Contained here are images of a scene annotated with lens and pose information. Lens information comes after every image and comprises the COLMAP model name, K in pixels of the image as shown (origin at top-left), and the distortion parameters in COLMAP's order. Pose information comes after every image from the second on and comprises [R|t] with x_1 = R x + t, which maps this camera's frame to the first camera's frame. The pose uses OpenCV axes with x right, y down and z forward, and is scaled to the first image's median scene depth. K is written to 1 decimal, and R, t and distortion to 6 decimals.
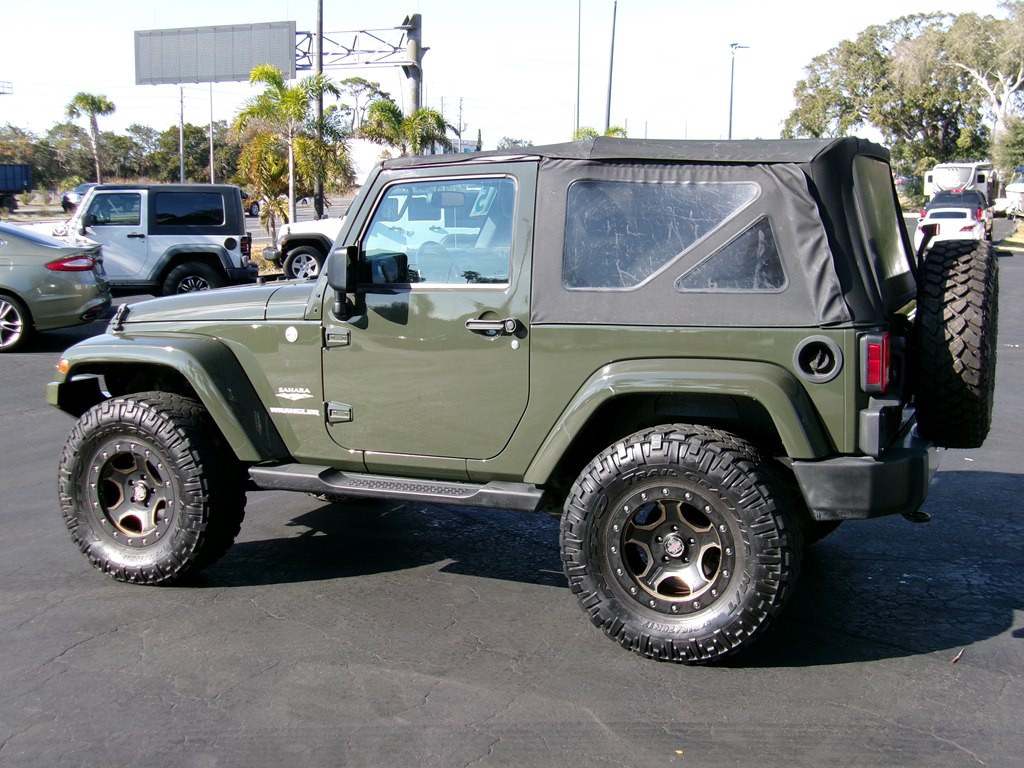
lens RADIAL K [[1265.0, 0, 521.8], [0, 1265.0, 384.8], [0, 0, 1]] dist [-0.027304, 0.000000]
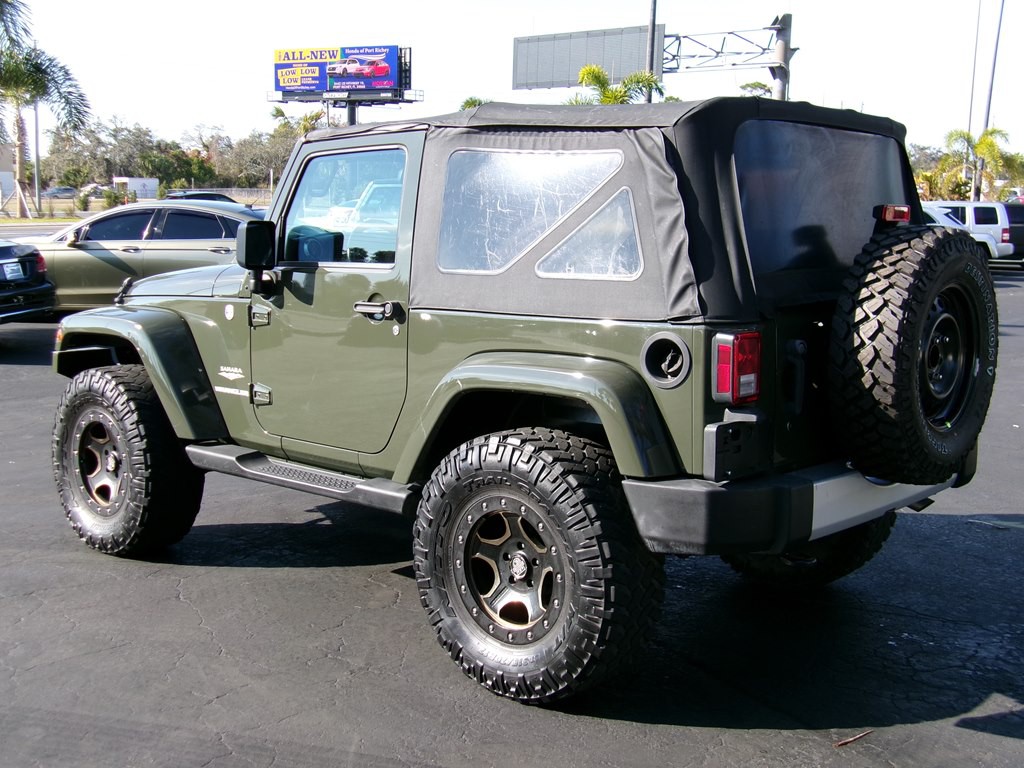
lens RADIAL K [[1265.0, 0, 509.4], [0, 1265.0, 382.6], [0, 0, 1]] dist [-0.027304, 0.000000]
pose [[0.949220, 0.057680, -0.309280, 0.373457], [-0.059564, 0.998219, 0.003357, -0.001886], [0.308923, 0.015235, 0.950965, 0.160160]]
